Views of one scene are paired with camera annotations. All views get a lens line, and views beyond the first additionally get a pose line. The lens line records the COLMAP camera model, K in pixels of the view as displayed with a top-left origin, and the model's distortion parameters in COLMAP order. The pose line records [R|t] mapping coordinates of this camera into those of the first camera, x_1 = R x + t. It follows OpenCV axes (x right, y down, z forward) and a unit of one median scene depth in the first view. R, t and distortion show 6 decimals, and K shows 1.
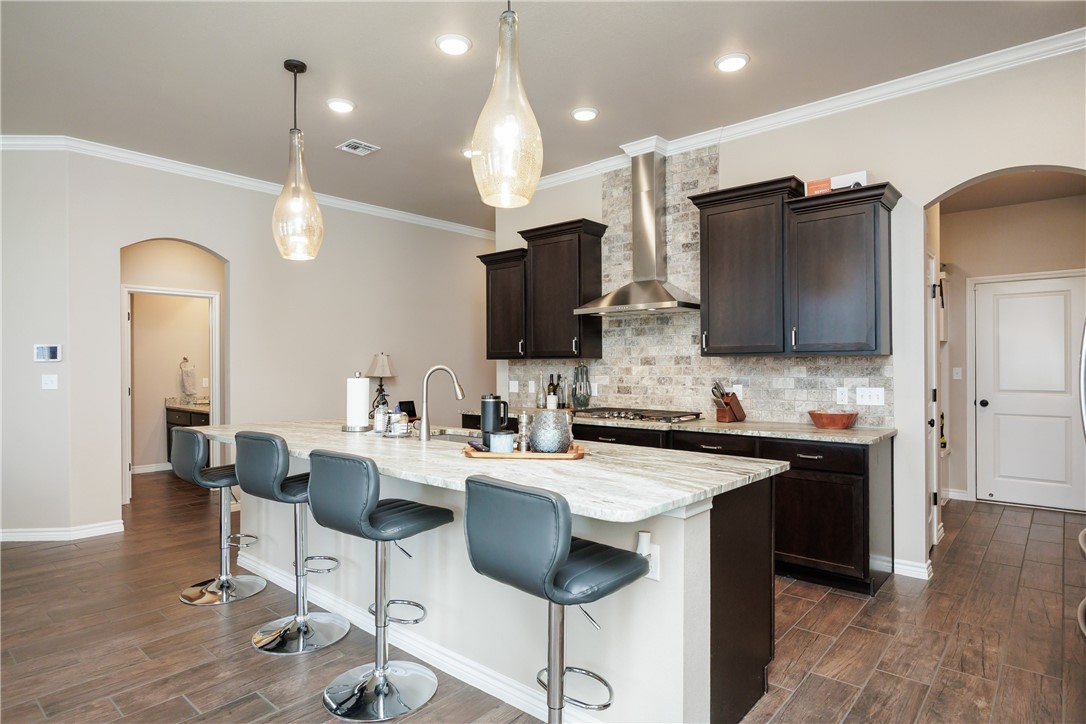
lens RADIAL K [[605.8, 0, 543.0], [0, 605.8, 362.0], [0, 0, 1]] dist [-0.001831, -0.000131]
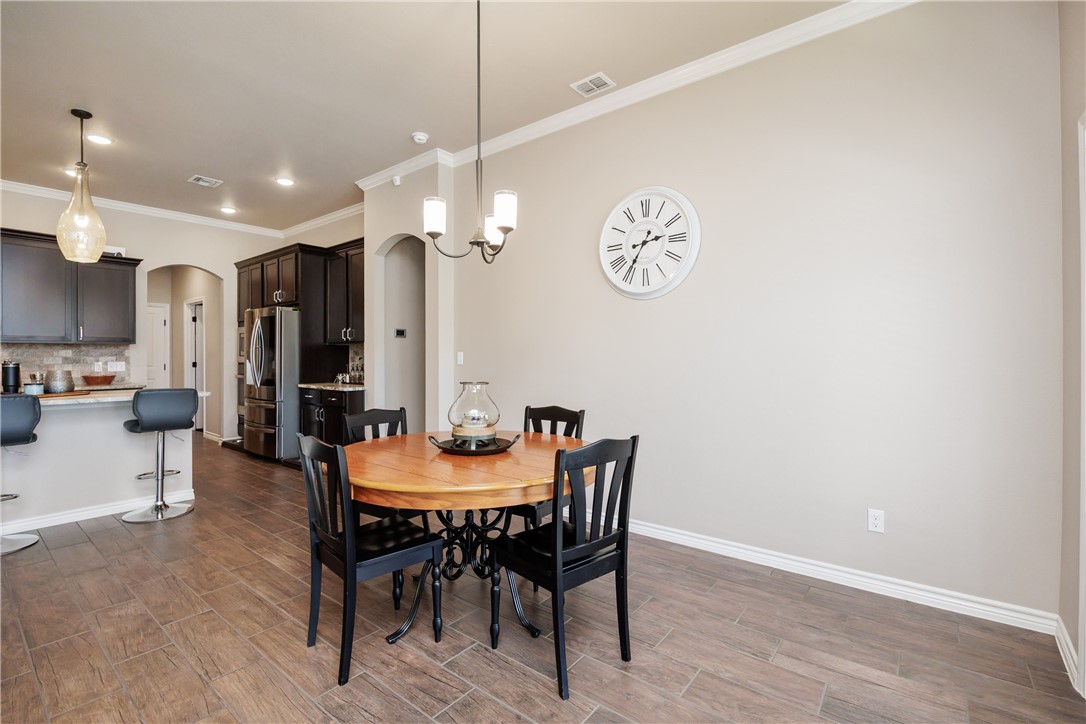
lens RADIAL K [[489.7, 0, 543.1], [0, 489.7, 349.5], [0, 0, 1]] dist [-0.018705, 0.000251]
pose [[-0.042453, 0.017553, 0.998944, -0.785868], [-0.000067, 0.999846, -0.017572, 0.024002], [-0.999098, -0.000813, -0.042445, -0.190371]]
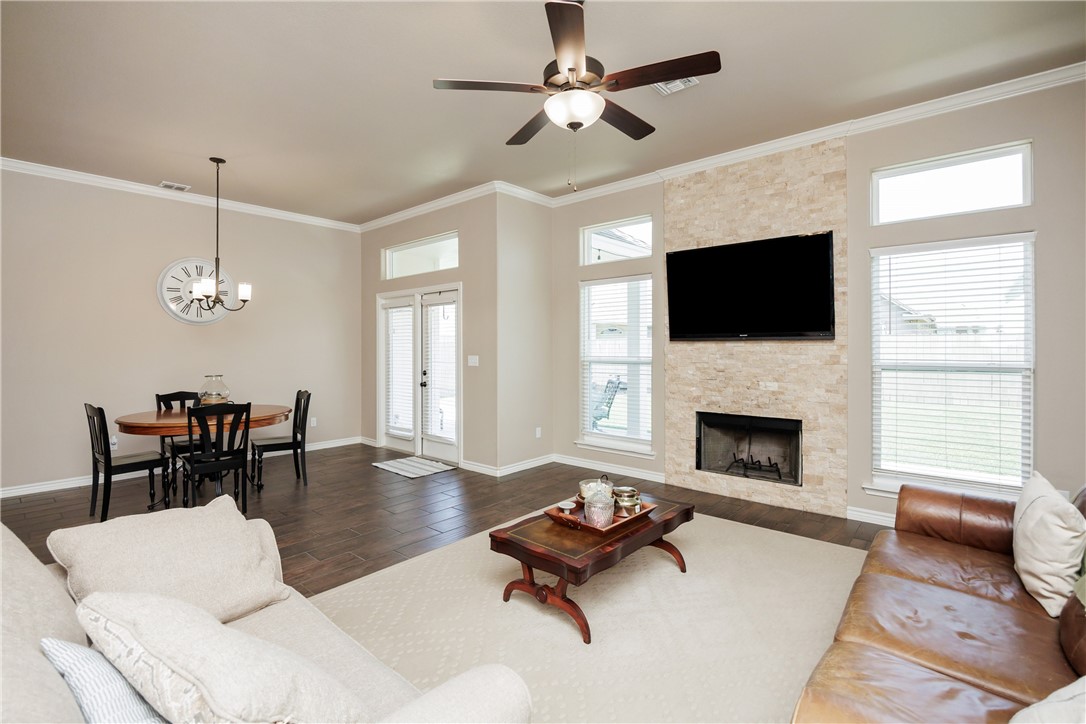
lens RADIAL K [[489.7, 0, 543.1], [0, 489.7, 349.5], [0, 0, 1]] dist [-0.018705, 0.000251]
pose [[-0.999947, 0.009929, 0.002733, -0.911837], [0.009937, 0.999947, 0.002757, 0.003280], [-0.002705, 0.002784, -0.999992, 0.746396]]
